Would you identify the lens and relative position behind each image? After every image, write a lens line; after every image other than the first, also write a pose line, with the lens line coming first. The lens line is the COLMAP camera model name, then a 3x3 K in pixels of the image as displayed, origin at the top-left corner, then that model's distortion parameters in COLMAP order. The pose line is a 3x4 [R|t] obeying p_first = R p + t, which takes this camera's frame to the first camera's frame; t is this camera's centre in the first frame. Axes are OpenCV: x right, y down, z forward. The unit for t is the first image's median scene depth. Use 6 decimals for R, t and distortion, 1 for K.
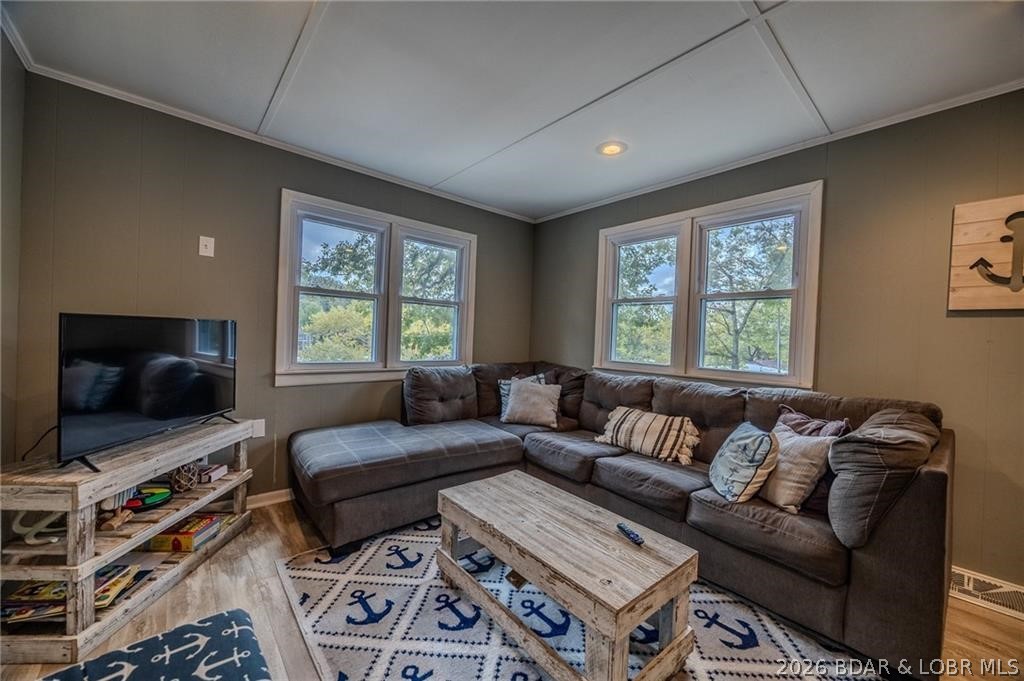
lens RADIAL K [[390.2, 0, 515.0], [0, 390.2, 338.0], [0, 0, 1]] dist [-0.004965, 0.000141]
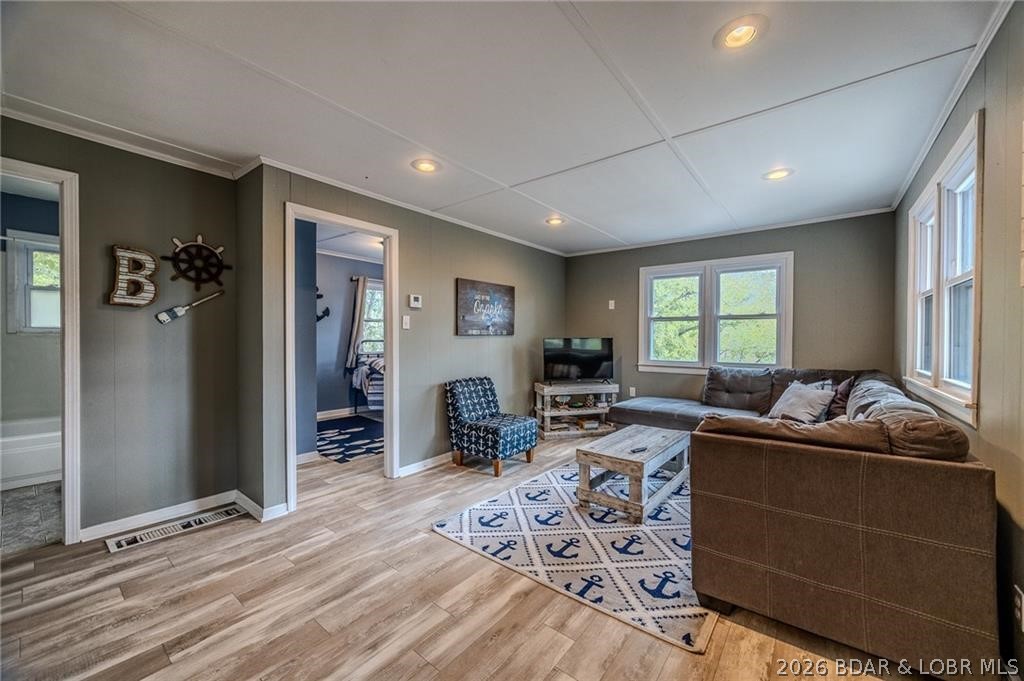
lens RADIAL K [[390.2, 0, 515.4], [0, 390.2, 337.7], [0, 0, 1]] dist [-0.004965, 0.000141]
pose [[0.183397, -0.031787, -0.982525, 1.294200], [-0.004671, 0.999438, -0.033206, 0.028834], [0.983028, 0.010679, 0.183146, 0.062470]]
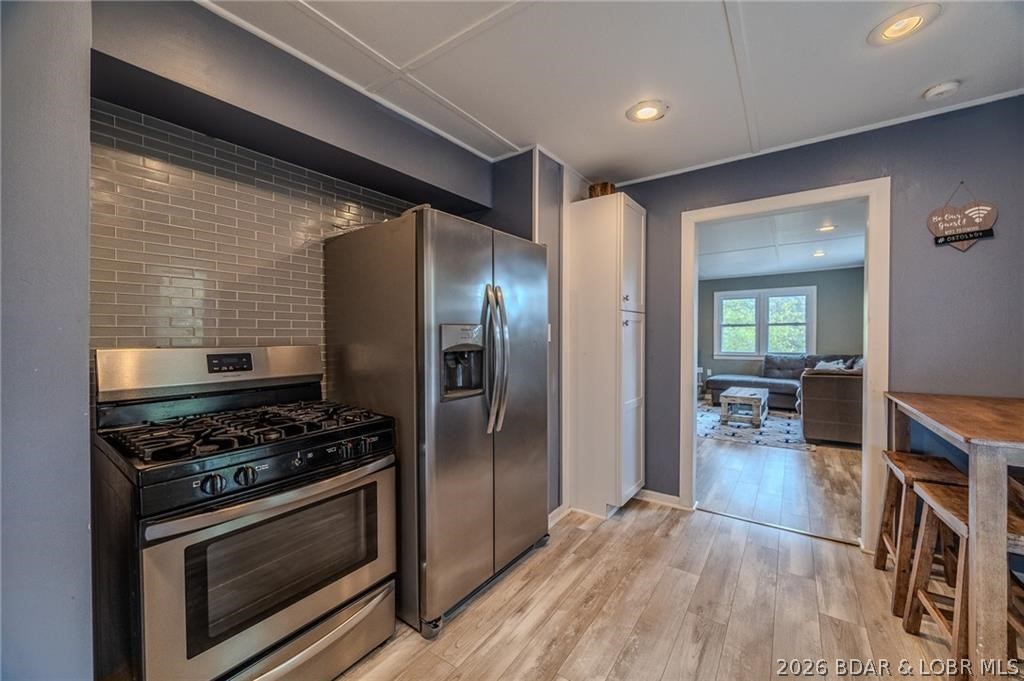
lens RADIAL K [[390.2, 0, 510.9], [0, 390.2, 341.2], [0, 0, 1]] dist [-0.004965, 0.000141]
pose [[0.219869, -0.026048, -0.975182, 2.167623], [0.007515, 0.999659, -0.025007, 0.055653], [0.975500, -0.001831, 0.219990, -1.291493]]
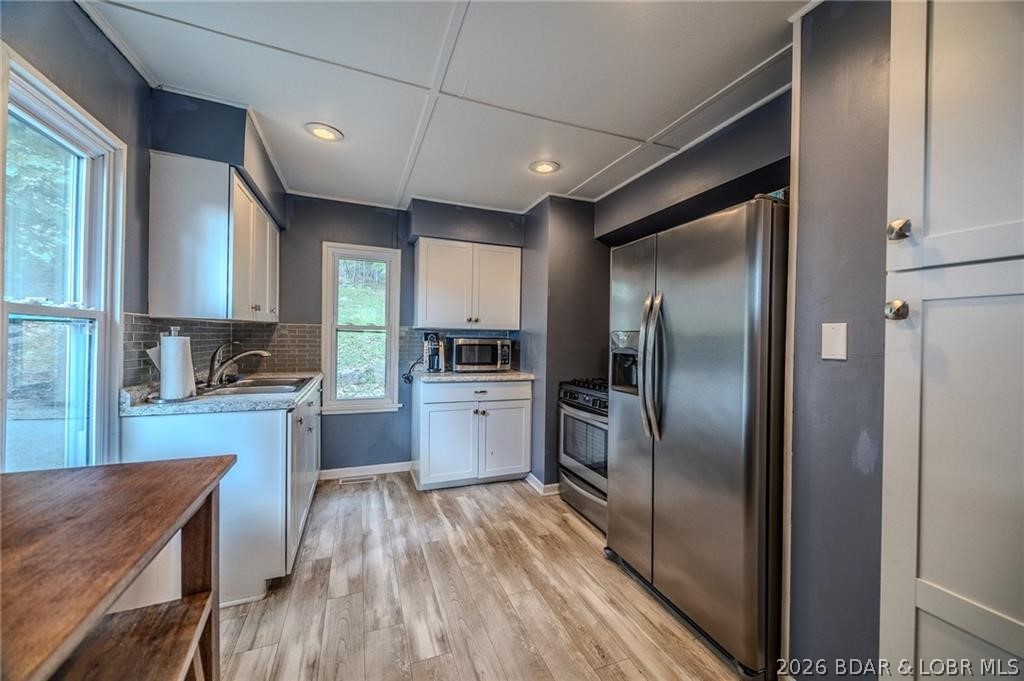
lens RADIAL K [[390.2, 0, 516.9], [0, 390.2, 341.2], [0, 0, 1]] dist [-0.004965, 0.000141]
pose [[-0.941203, -0.060619, 0.332357, 1.357151], [-0.053279, 0.998093, 0.031164, 0.013996], [-0.333613, 0.011625, -0.942639, -0.283088]]
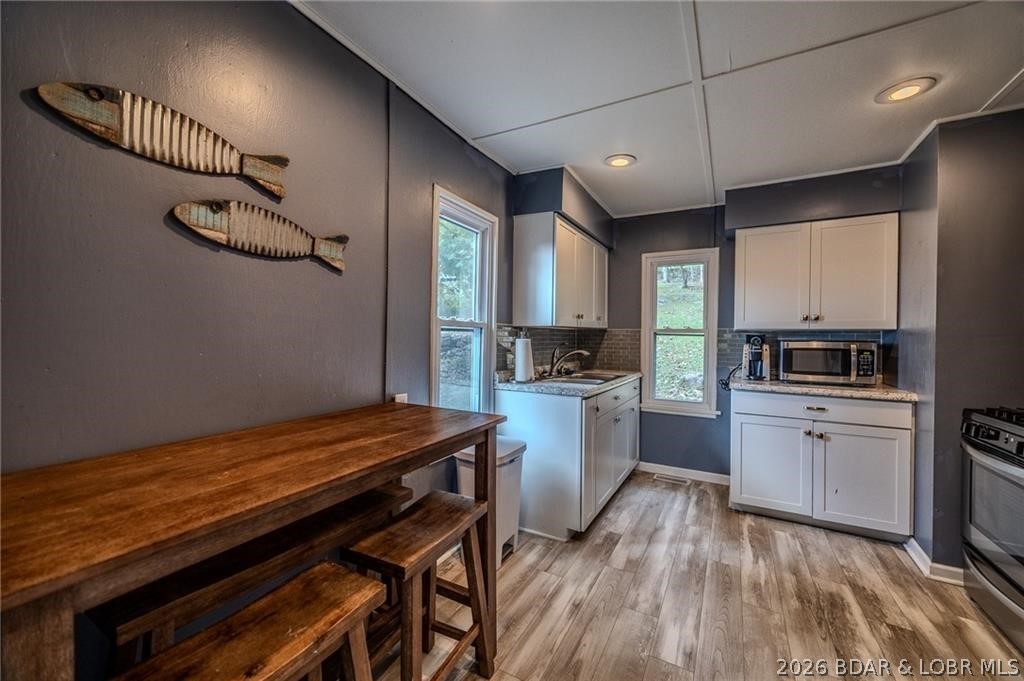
lens RADIAL K [[390.2, 0, 512.4], [0, 390.2, 340.2], [0, 0, 1]] dist [-0.004965, 0.000141]
pose [[-0.323299, -0.051187, 0.944911, 1.187929], [-0.017753, 0.998688, 0.048026, 0.015174], [-0.946130, -0.001248, -0.323784, -0.387135]]
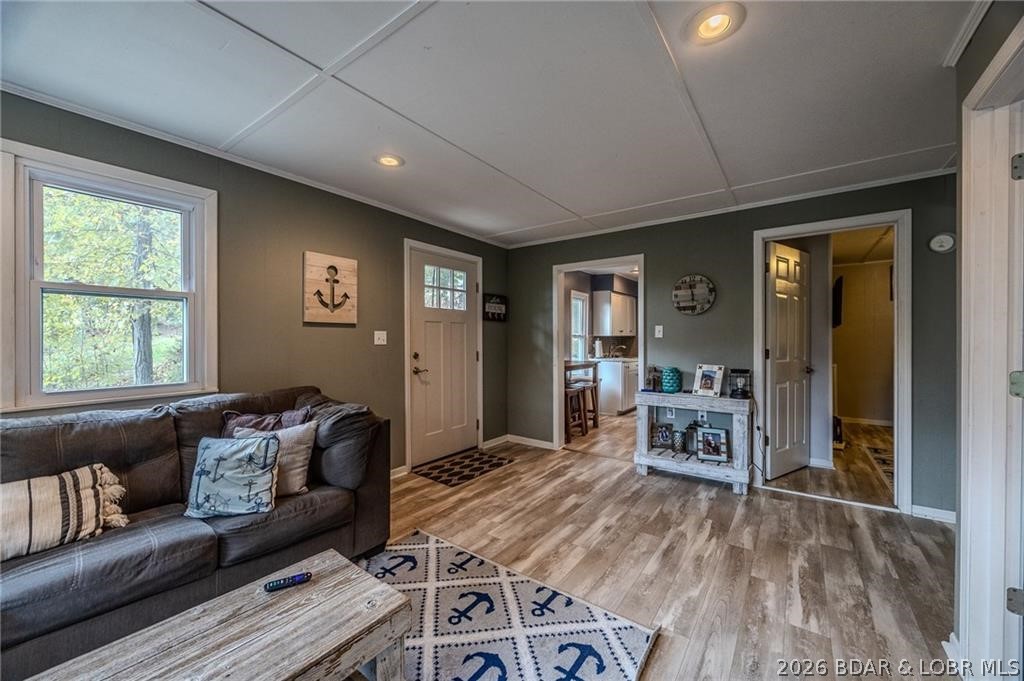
lens RADIAL K [[390.2, 0, 512.8], [0, 390.2, 349.1], [0, 0, 1]] dist [-0.004965, 0.000141]
pose [[-0.216130, -0.057390, 0.974676, -0.409555], [0.000948, 0.998258, 0.058989, -0.044492], [-0.976364, 0.013673, -0.215699, 0.448921]]
